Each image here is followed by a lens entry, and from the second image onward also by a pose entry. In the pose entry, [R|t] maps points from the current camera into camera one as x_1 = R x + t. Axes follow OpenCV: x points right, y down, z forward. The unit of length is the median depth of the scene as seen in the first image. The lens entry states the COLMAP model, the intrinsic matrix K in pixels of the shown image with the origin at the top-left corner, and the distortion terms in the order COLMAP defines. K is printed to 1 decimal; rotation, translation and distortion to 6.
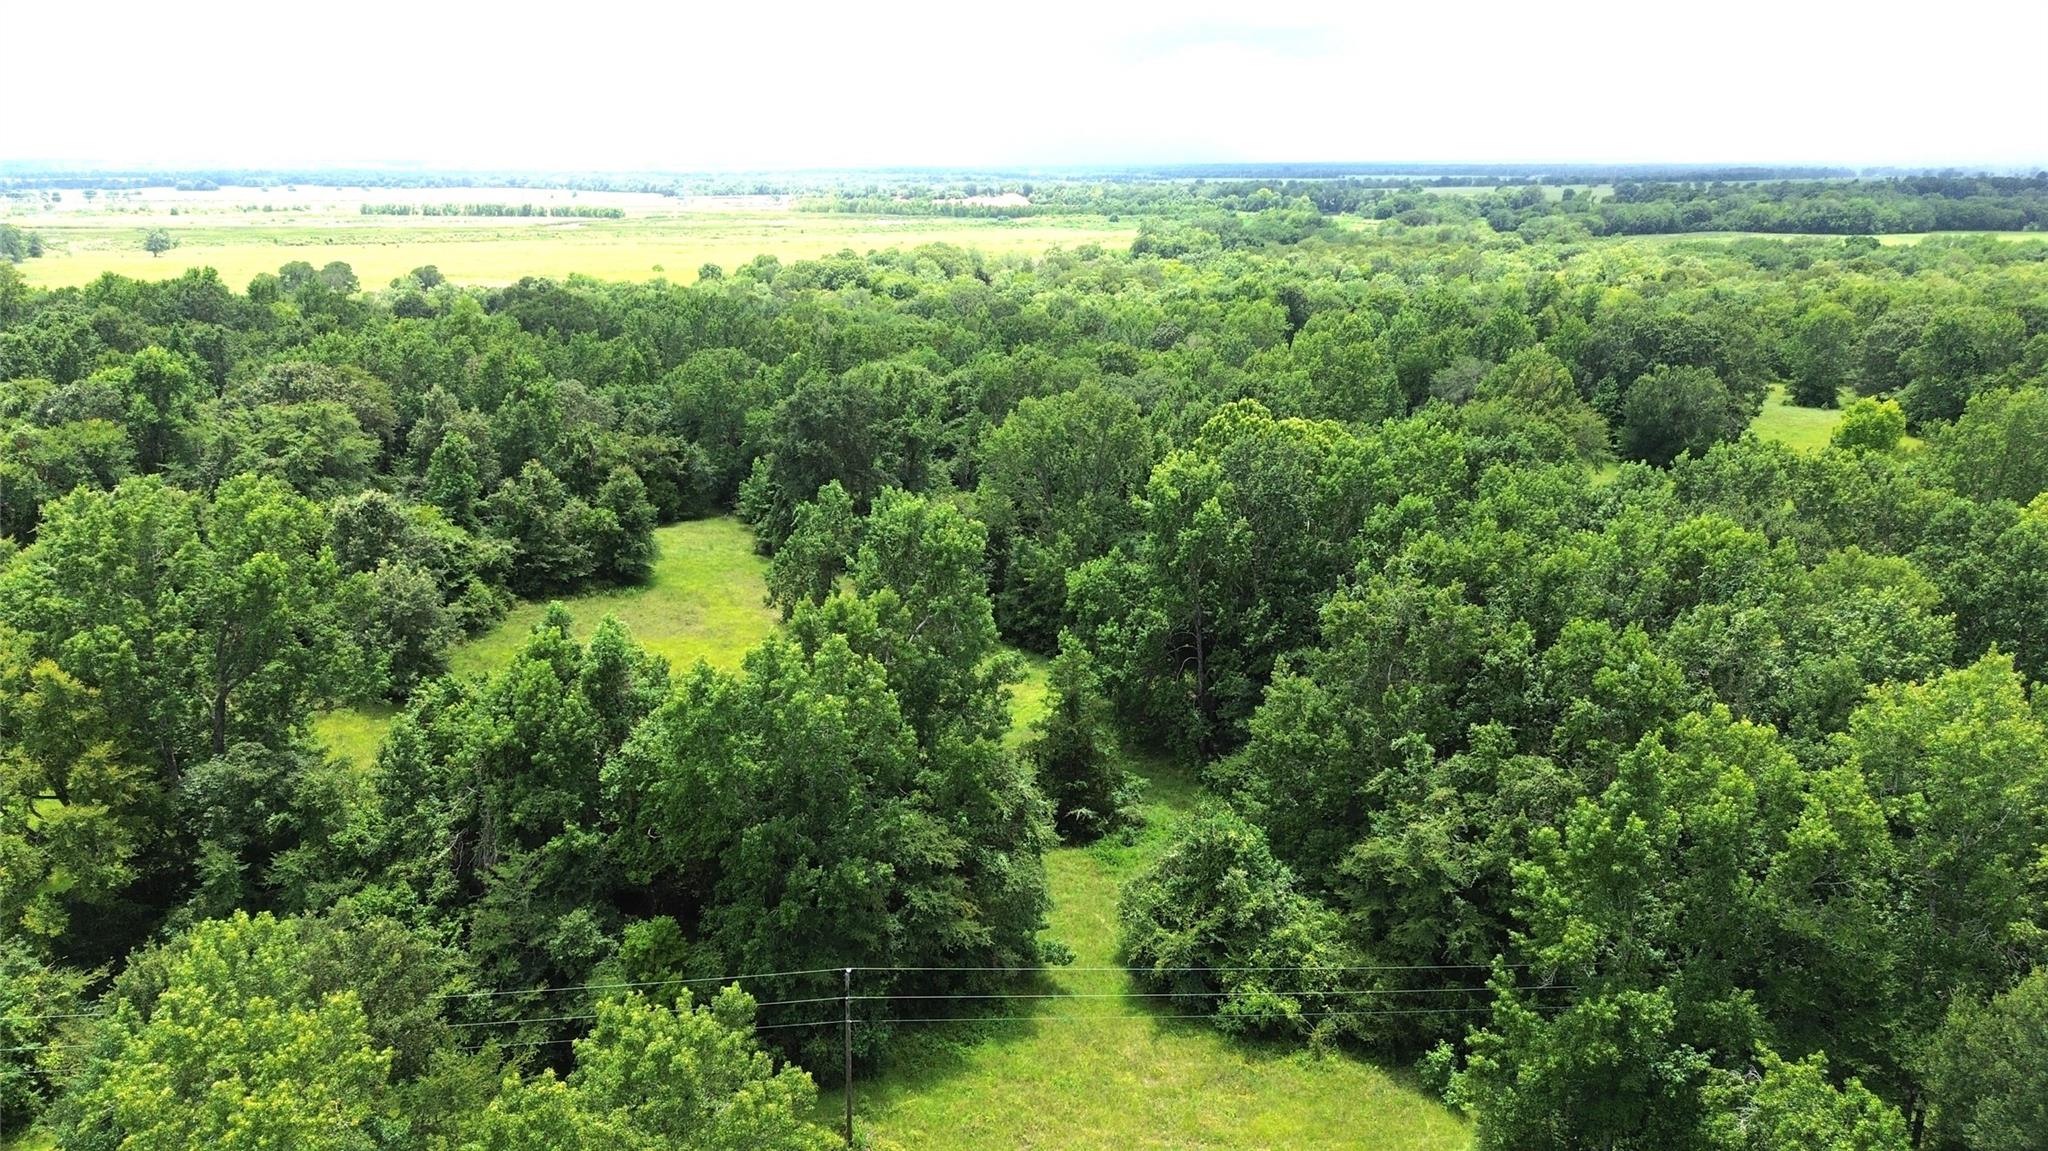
lens RADIAL K [[1448.2, 0, 1022.2], [0, 1448.2, 576.1], [0, 0, 1]] dist [0.059142, -0.061186]
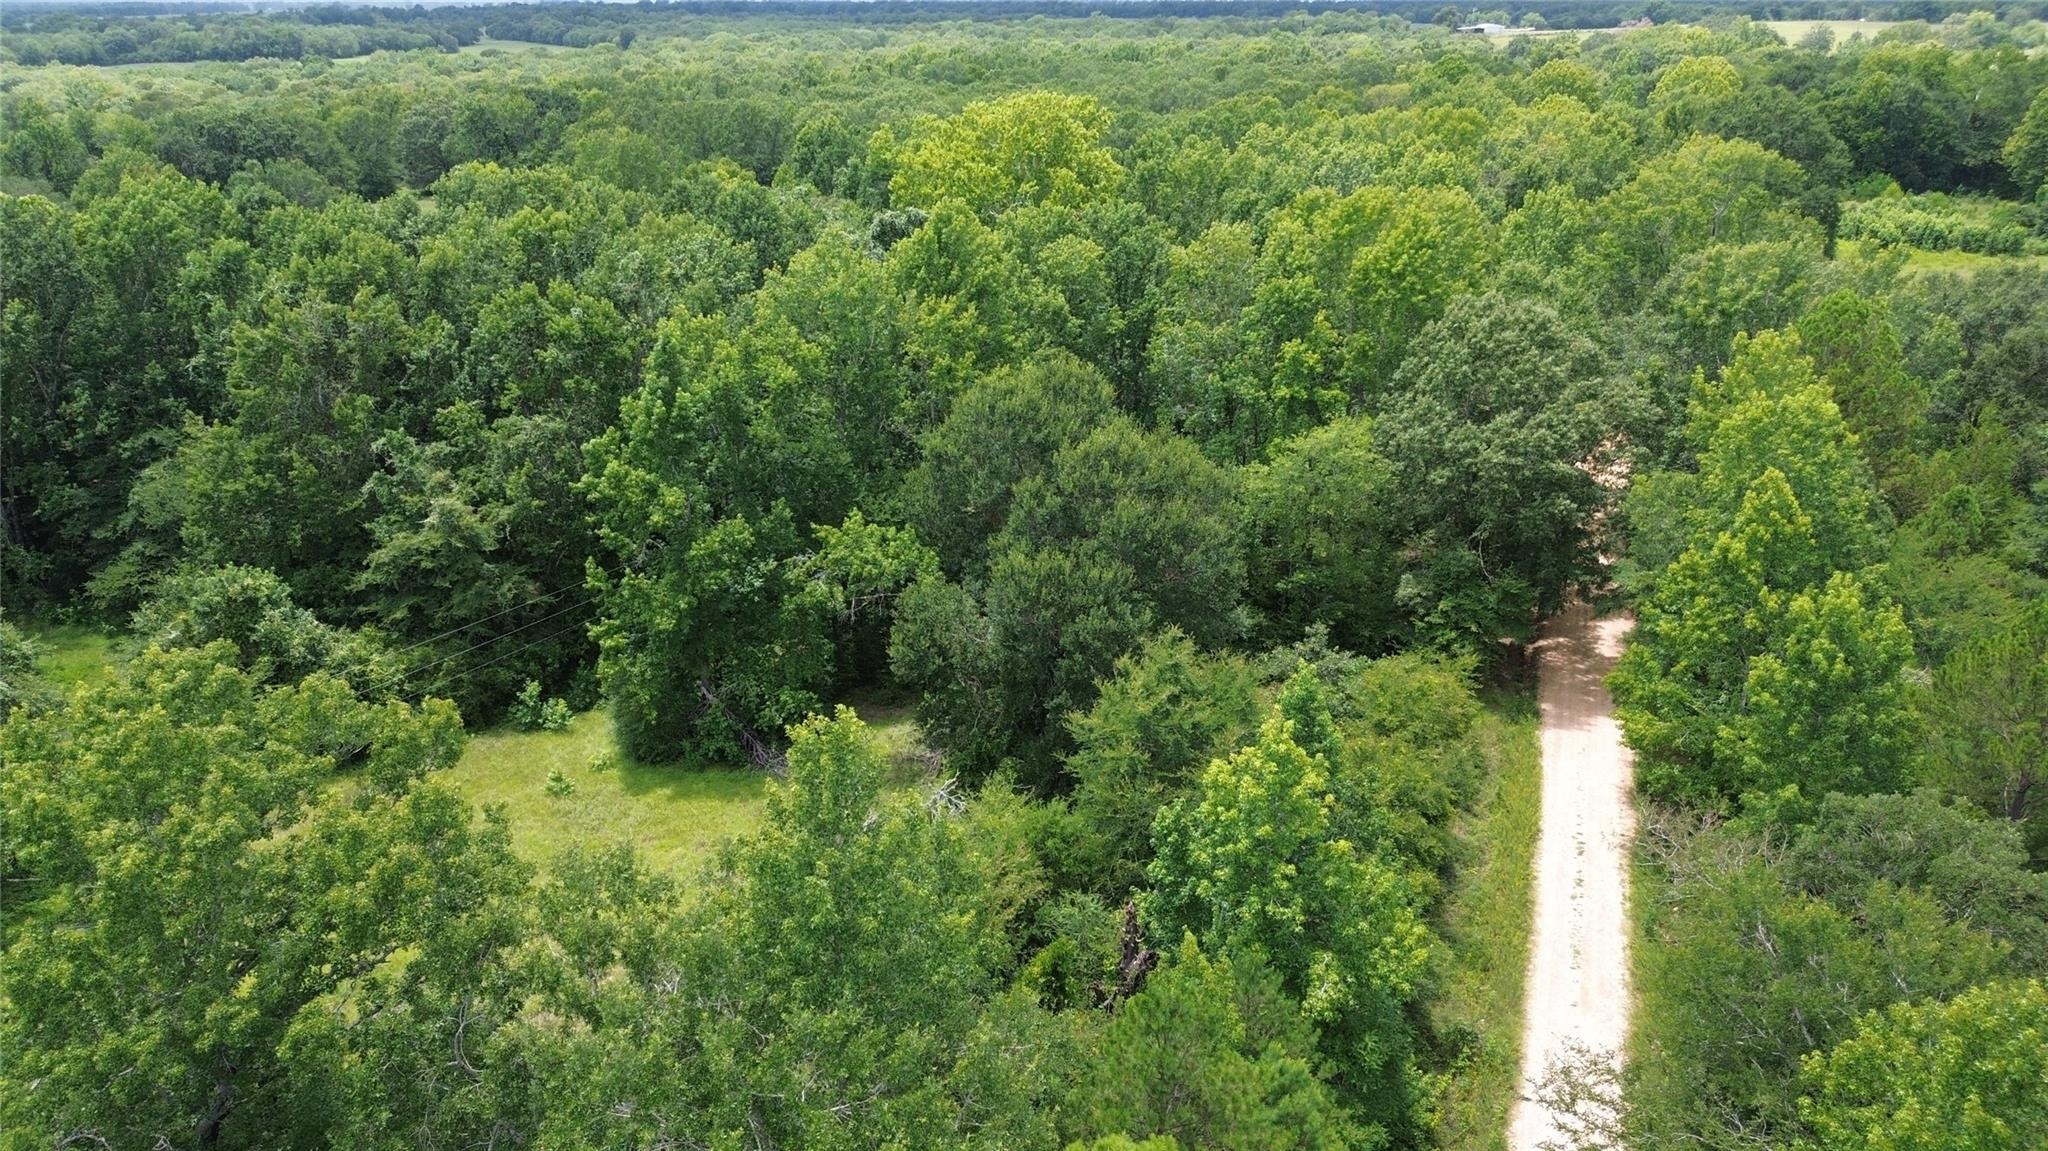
lens RADIAL K [[1448.2, 0, 1022.2], [0, 1448.2, 576.1], [0, 0, 1]] dist [0.059142, -0.061186]
pose [[0.571196, -0.304286, 0.762329, -0.267038], [0.227099, 0.951079, 0.209465, 0.082911], [-0.788772, 0.053479, 0.612355, 0.023164]]
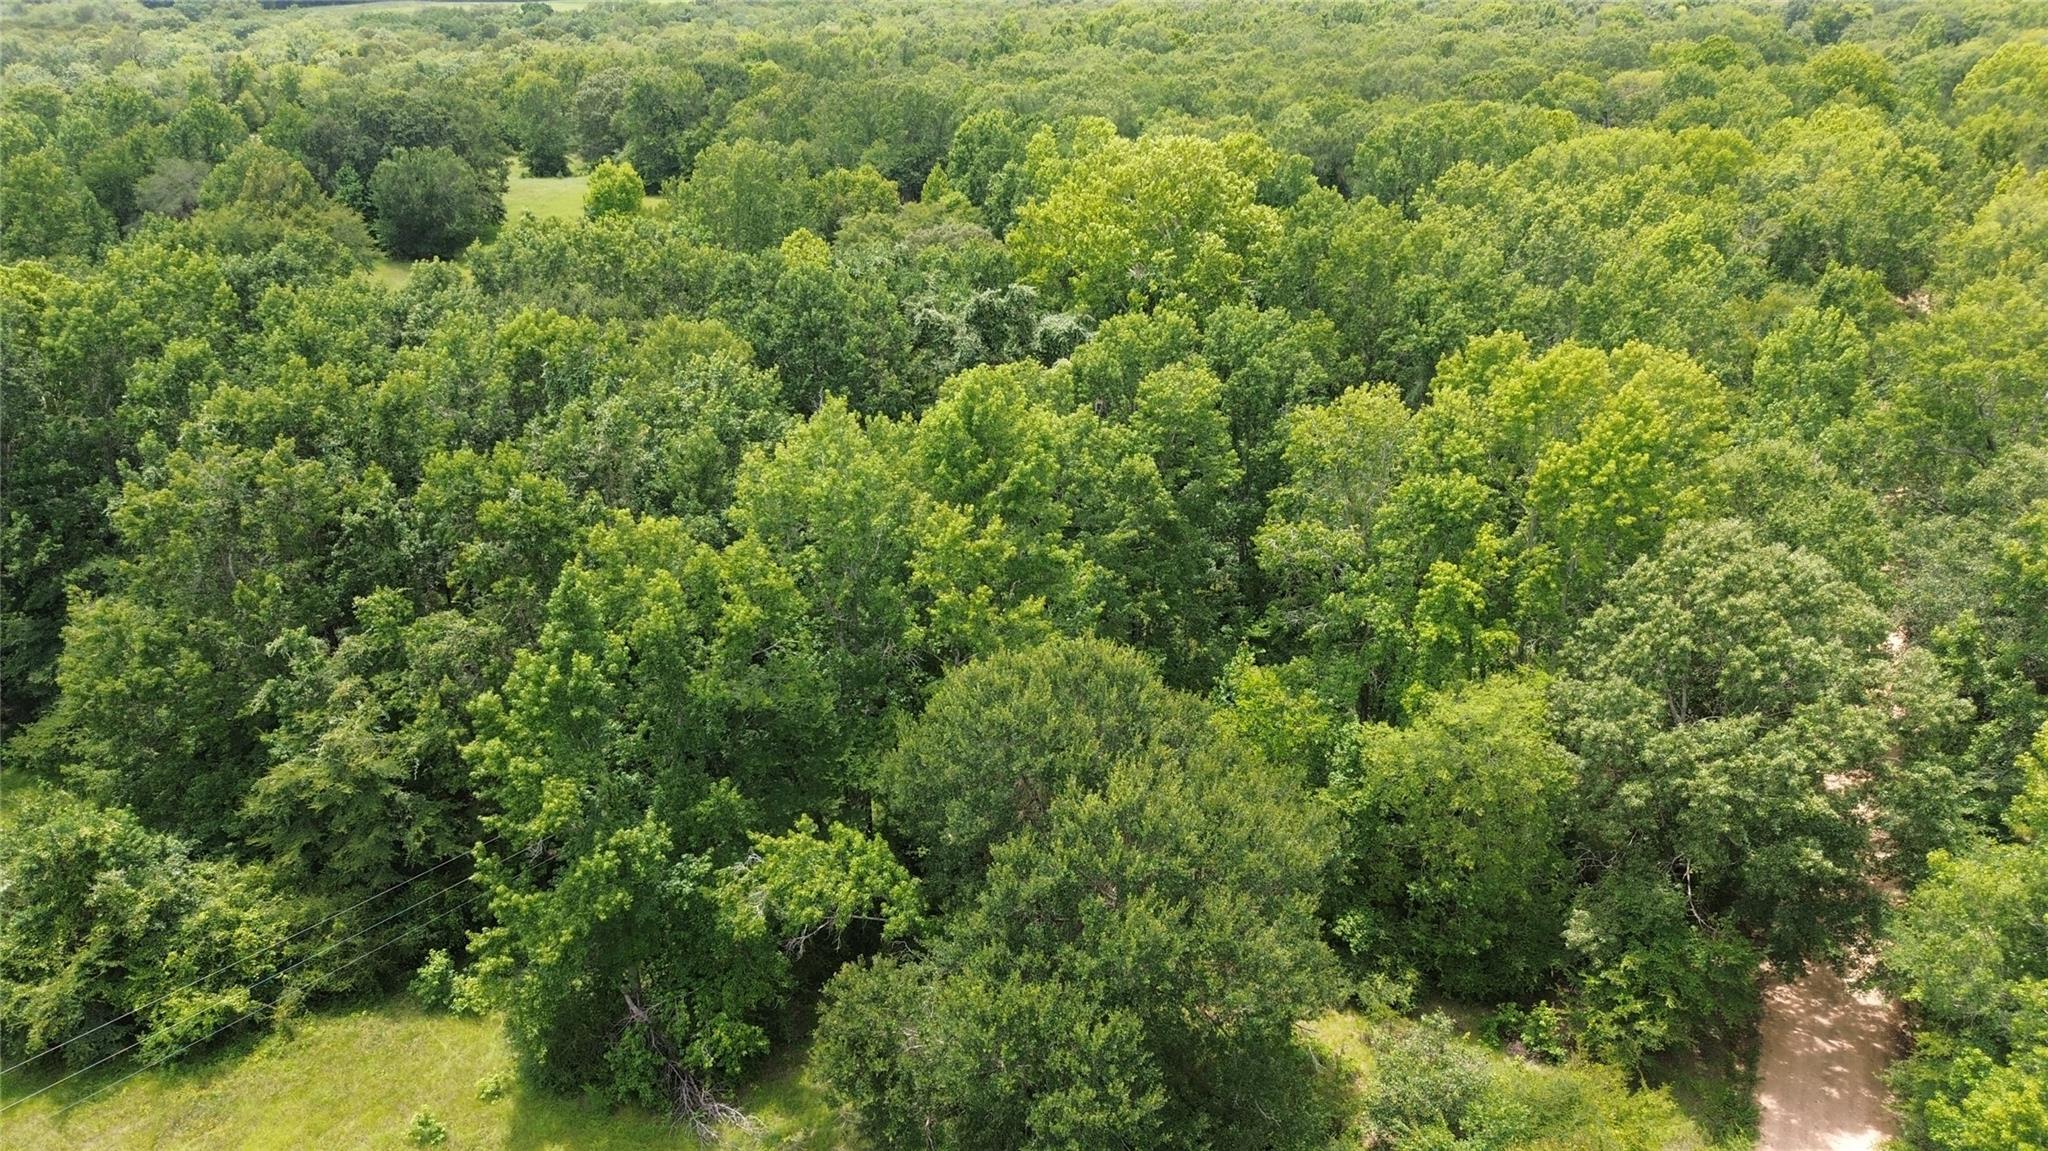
lens RADIAL K [[1448.2, 0, 1022.2], [0, 1448.2, 576.1], [0, 0, 1]] dist [0.059142, -0.061186]
pose [[0.686203, -0.294701, 0.665039, 0.008358], [0.198300, 0.955415, 0.218767, -0.019648], [-0.699859, -0.018241, 0.714048, 0.099700]]
